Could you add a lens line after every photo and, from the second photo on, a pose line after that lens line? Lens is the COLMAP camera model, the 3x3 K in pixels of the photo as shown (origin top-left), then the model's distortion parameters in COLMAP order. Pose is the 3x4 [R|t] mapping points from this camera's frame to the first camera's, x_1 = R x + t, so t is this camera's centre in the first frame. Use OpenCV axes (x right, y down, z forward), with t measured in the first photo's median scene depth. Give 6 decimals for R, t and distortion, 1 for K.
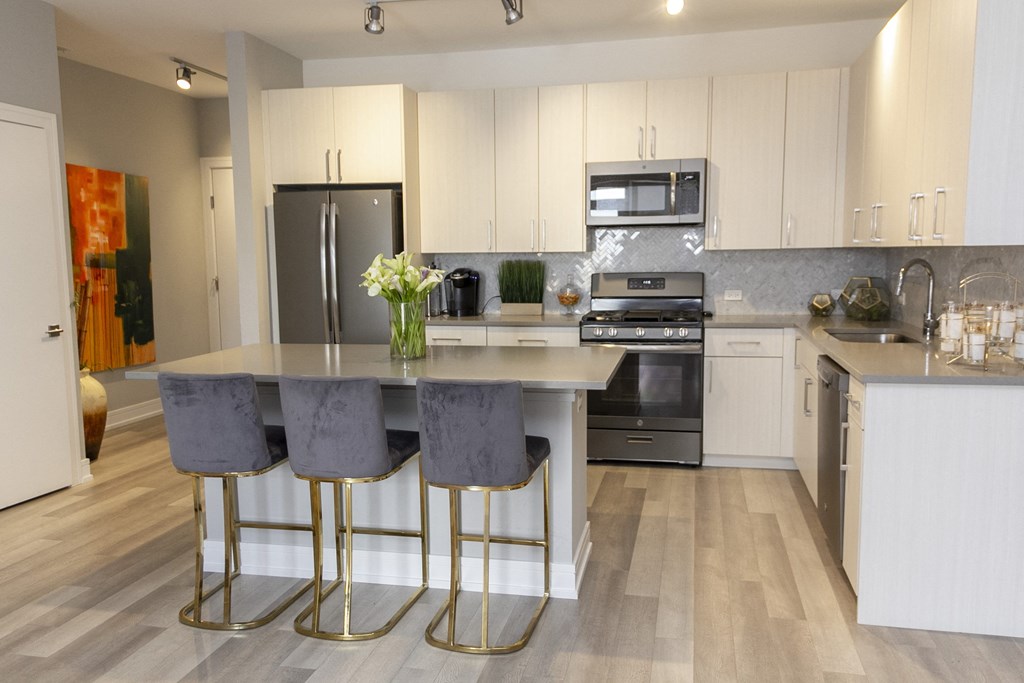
lens RADIAL K [[804.5, 0, 507.2], [0, 804.5, 355.7], [0, 0, 1]] dist [0.056905, -0.070146]
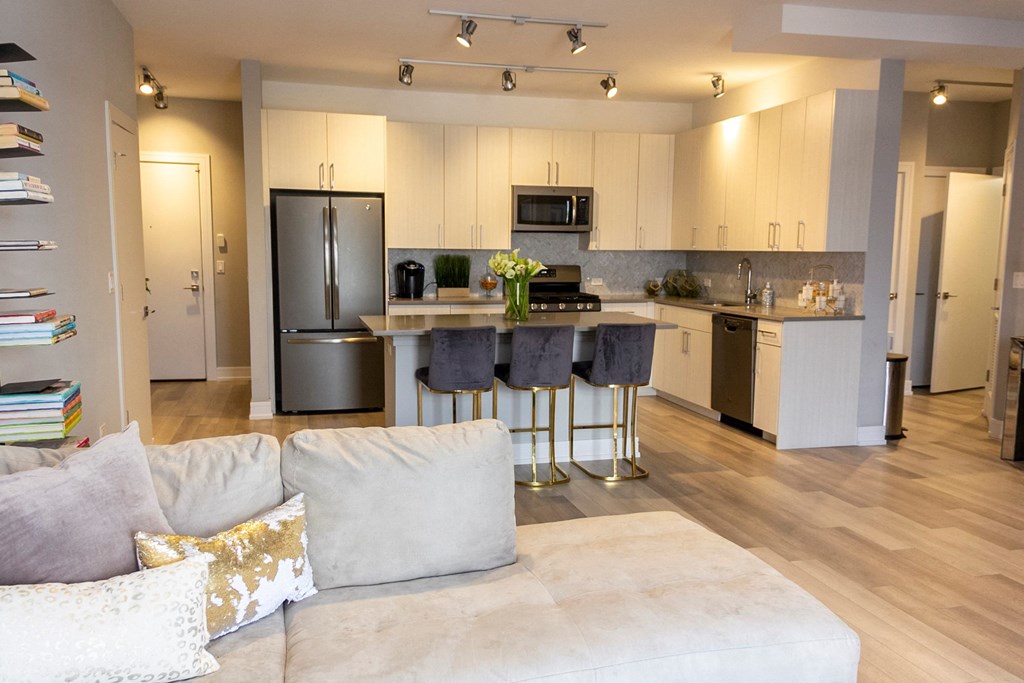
lens RADIAL K [[804.5, 0, 507.2], [0, 804.5, 355.7], [0, 0, 1]] dist [0.056905, -0.070146]
pose [[0.894008, -0.041571, 0.446119, -0.537381], [0.039268, 0.999125, 0.014409, 0.032034], [-0.446327, 0.004636, 0.894858, -0.228792]]
